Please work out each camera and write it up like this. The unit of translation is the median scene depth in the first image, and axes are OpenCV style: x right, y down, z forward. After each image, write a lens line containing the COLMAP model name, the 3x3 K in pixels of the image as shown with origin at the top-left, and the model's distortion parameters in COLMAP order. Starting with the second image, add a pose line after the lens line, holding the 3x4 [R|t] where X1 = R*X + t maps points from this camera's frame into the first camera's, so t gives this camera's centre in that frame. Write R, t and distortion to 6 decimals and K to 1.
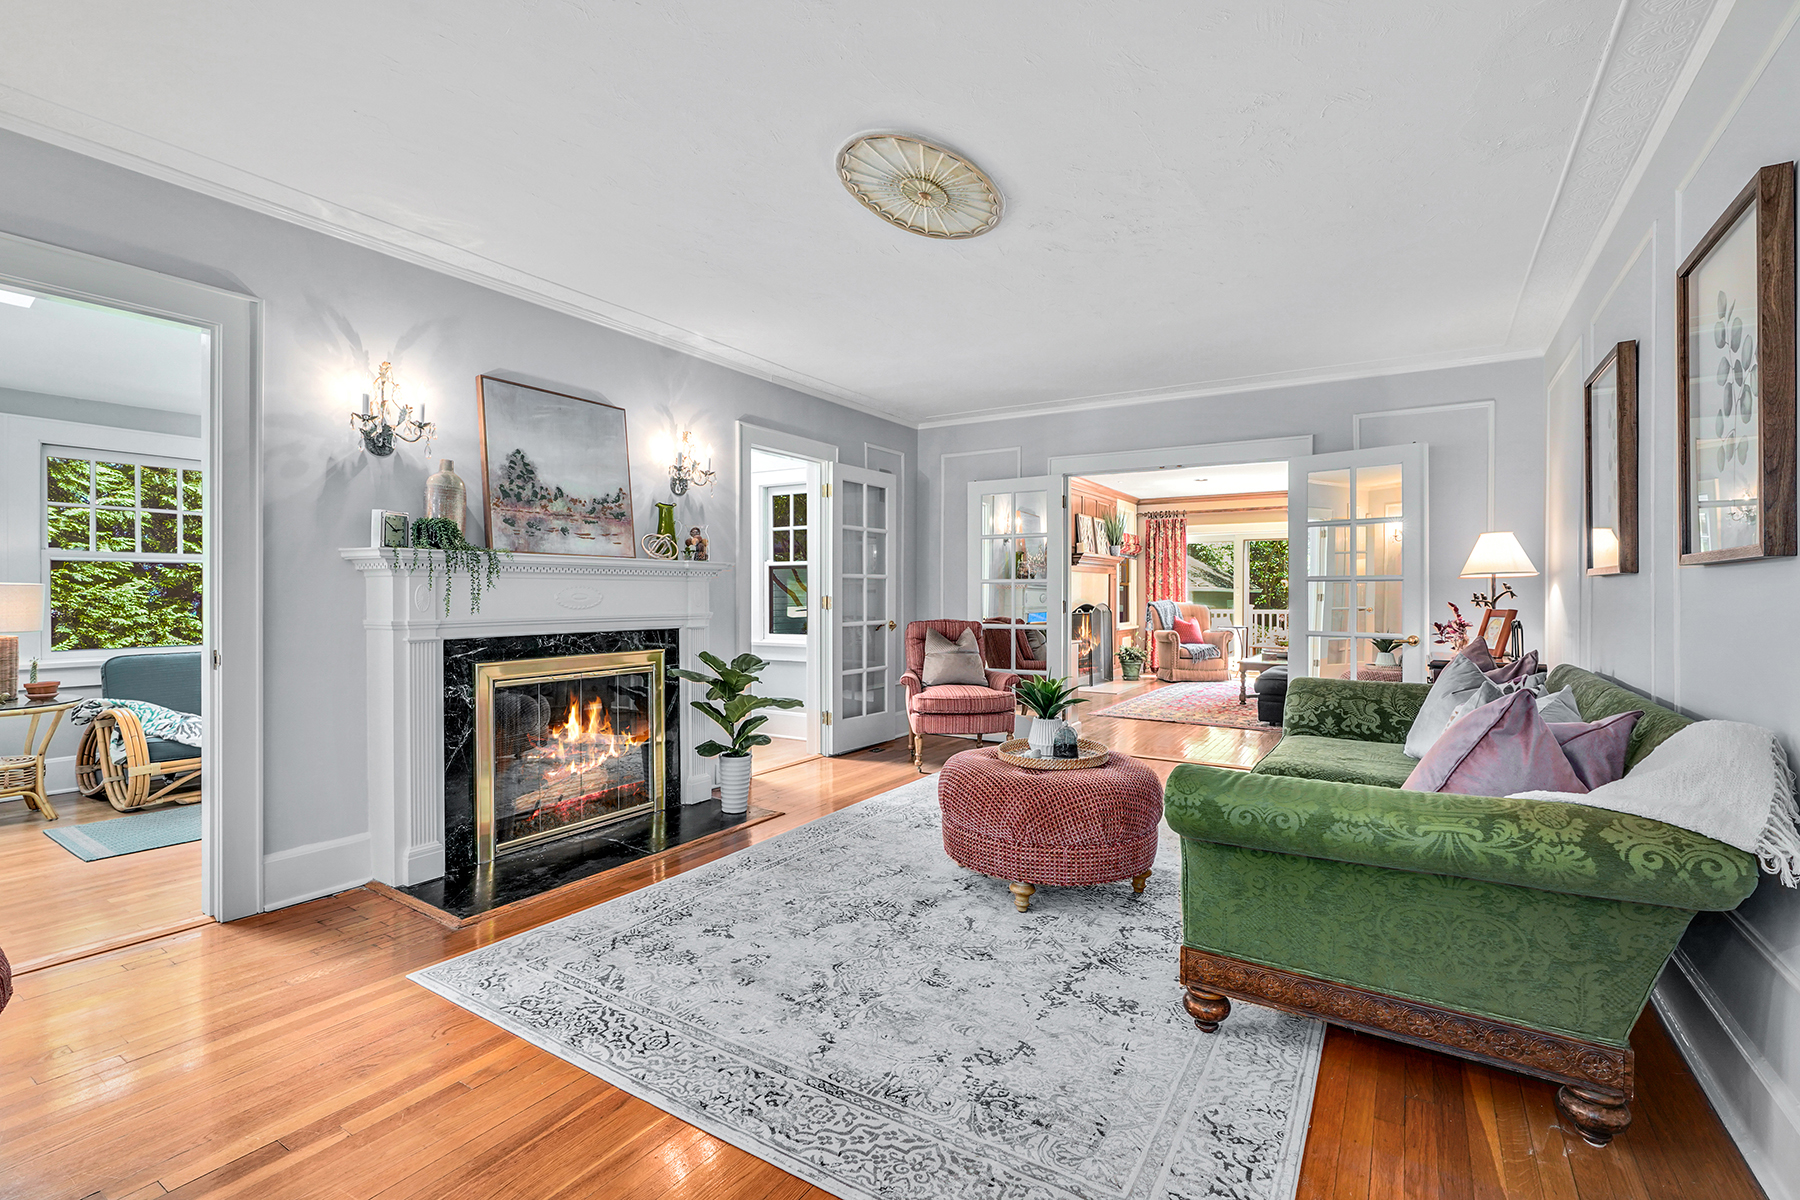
lens RADIAL K [[816.3, 0, 887.8], [0, 816.3, 596.7], [0, 0, 1]] dist [-0.007564, 0.001500]
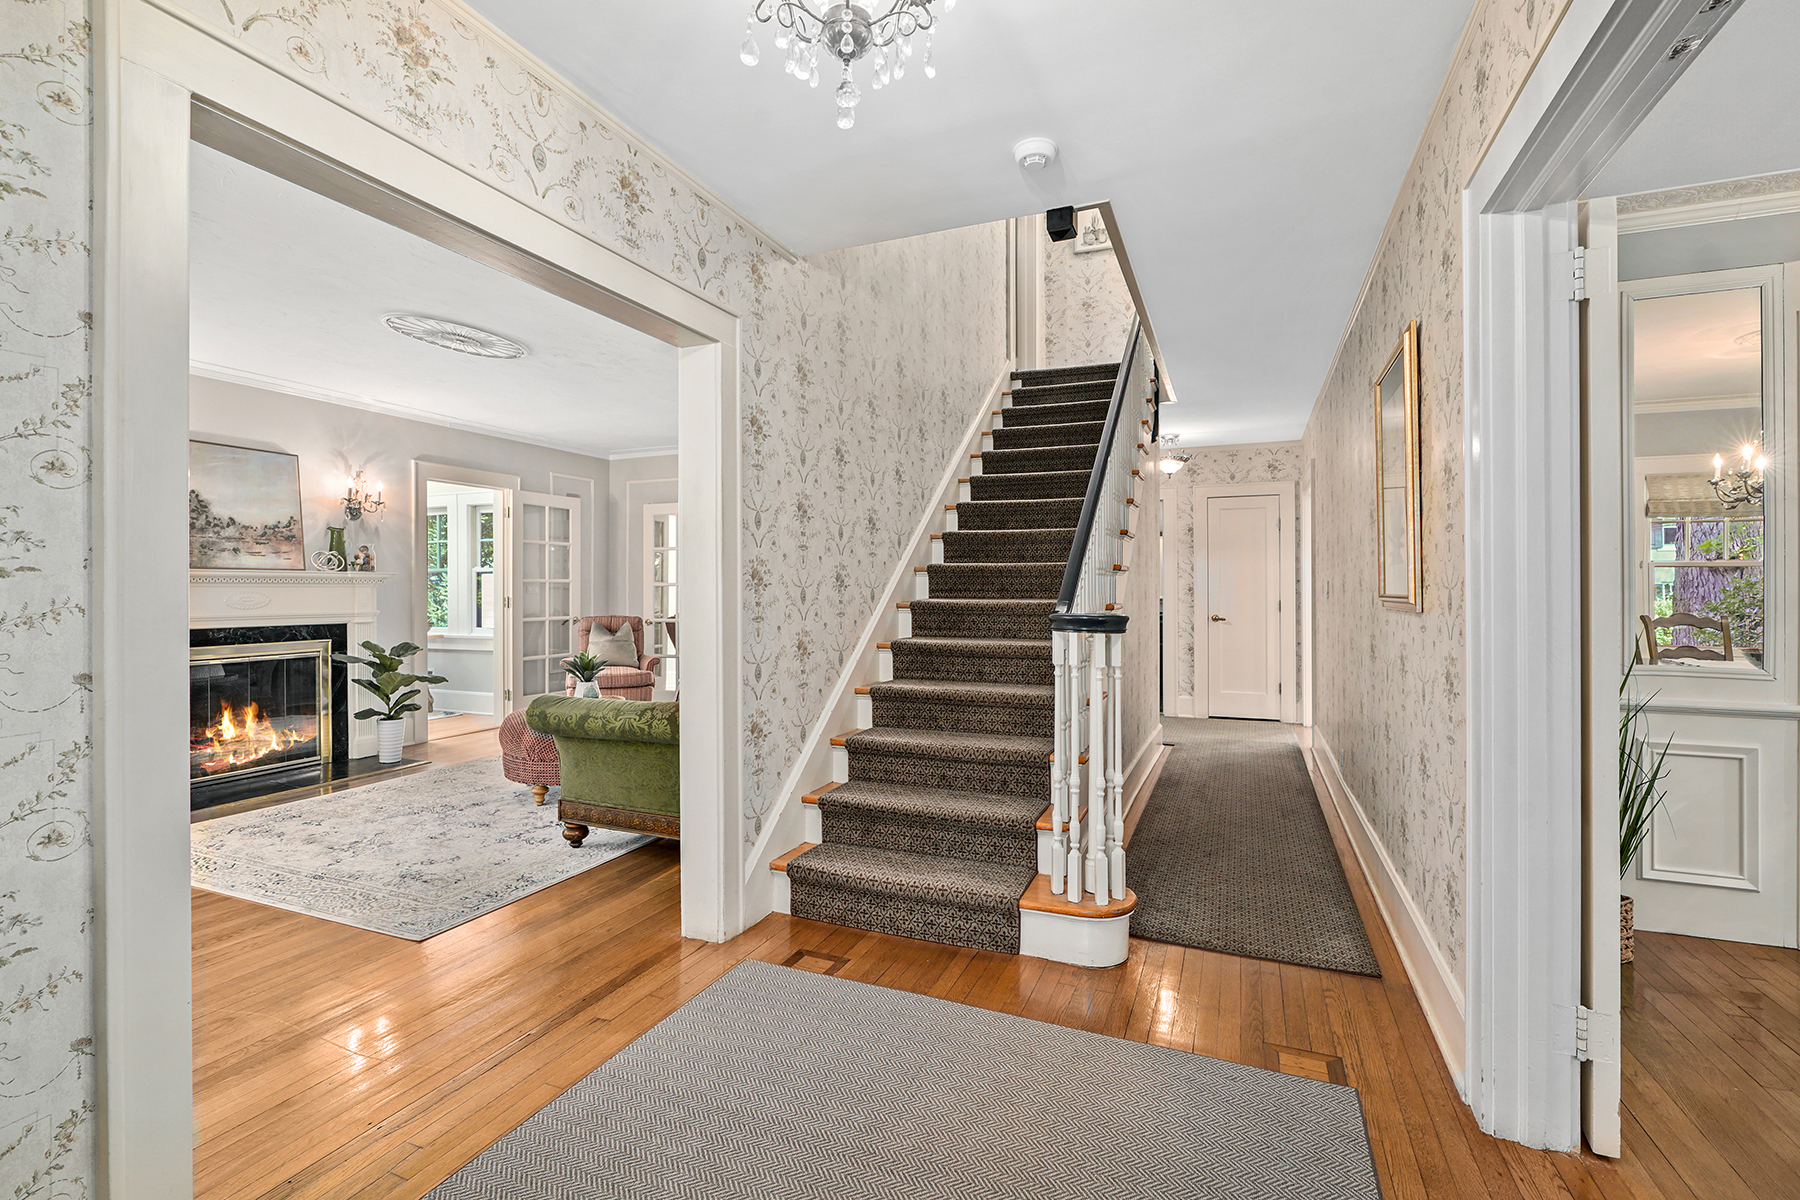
lens RADIAL K [[816.3, 0, 883.1], [0, 816.3, 588.1], [0, 0, 1]] dist [-0.007564, 0.001500]
pose [[0.986344, -0.001696, 0.164691, 0.492962], [0.002690, 0.999979, -0.005812, -0.010322], [-0.164678, 0.006175, 0.986328, -0.555136]]
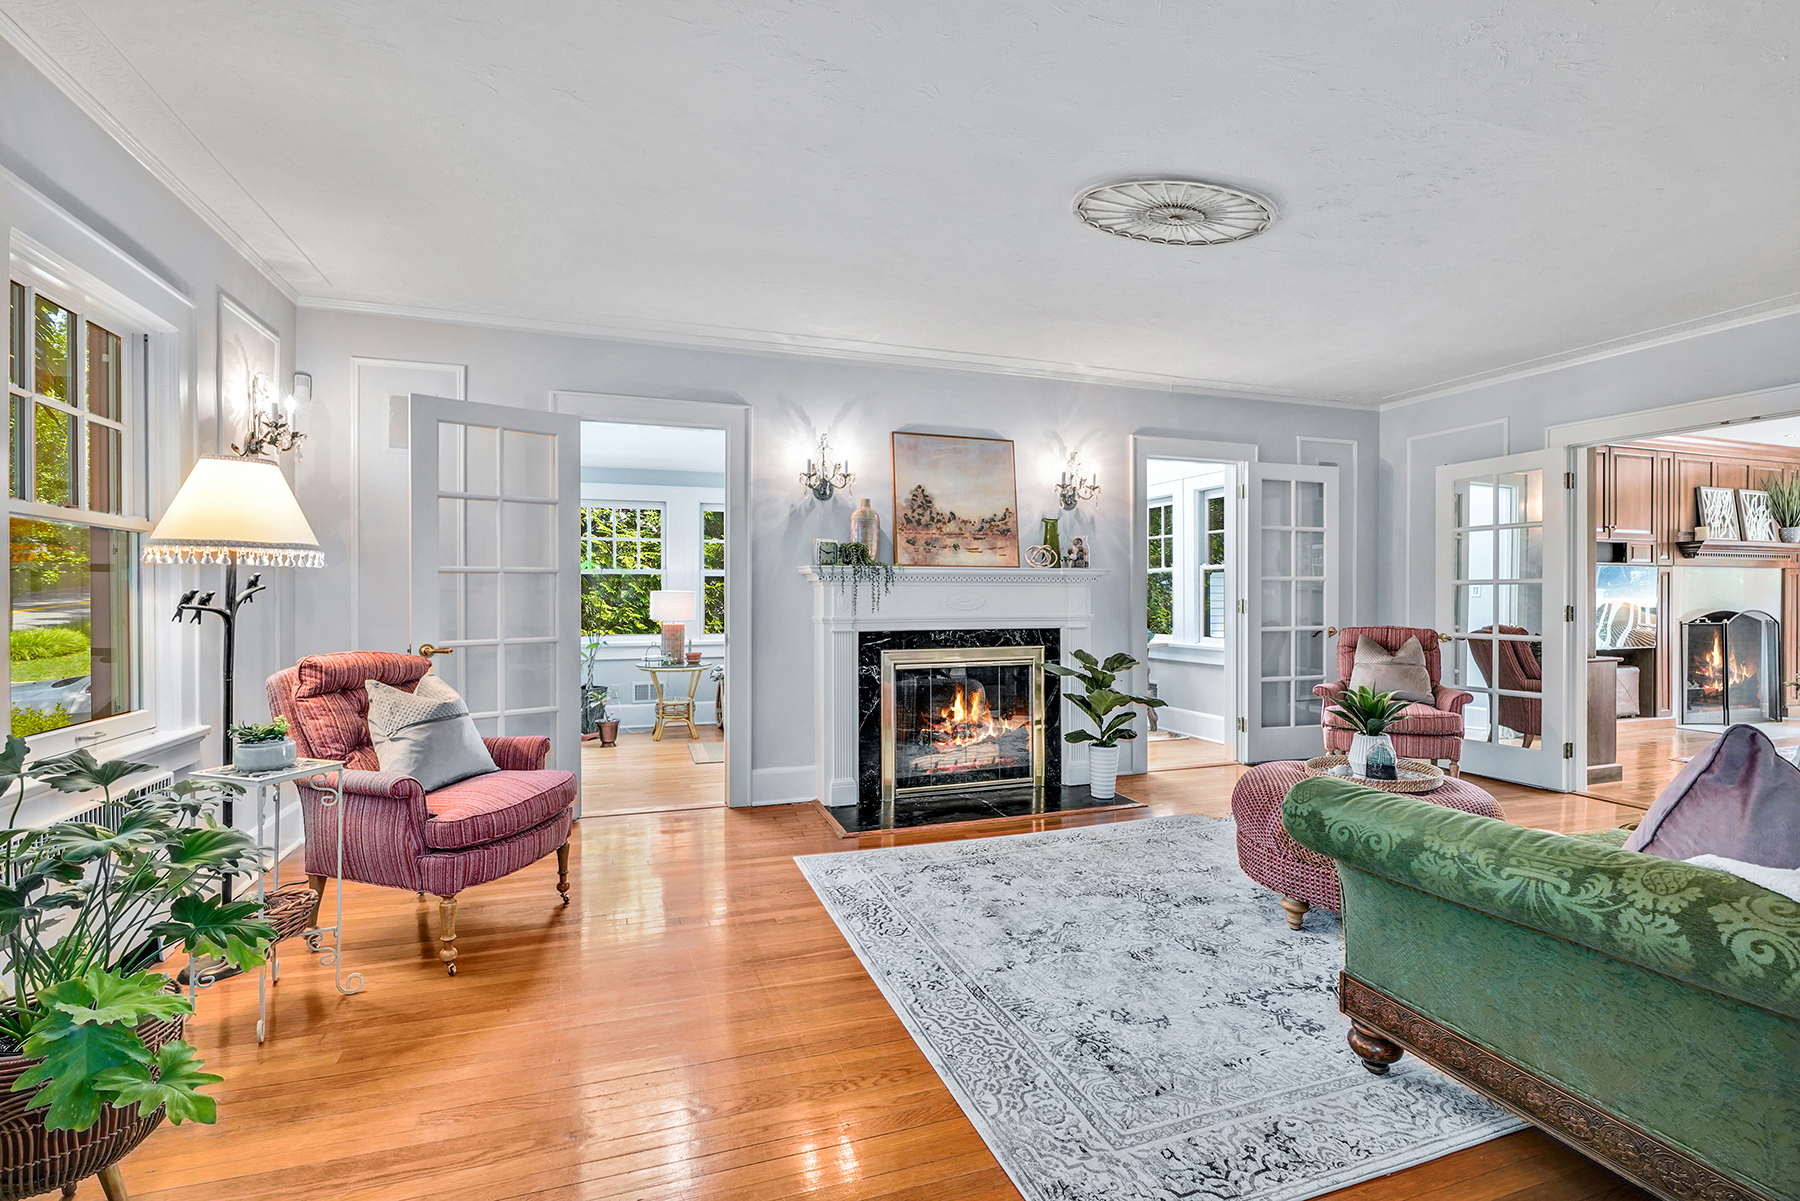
lens RADIAL K [[816.3, 0, 899.8], [0, 816.3, 600.0], [0, 0, 1]] dist [-0.007564, 0.001500]
pose [[0.789924, 0.000893, -0.613204, 0.344716], [-0.001172, 0.999999, -0.000054, -0.000219], [0.613203, 0.000761, 0.789925, -0.037163]]
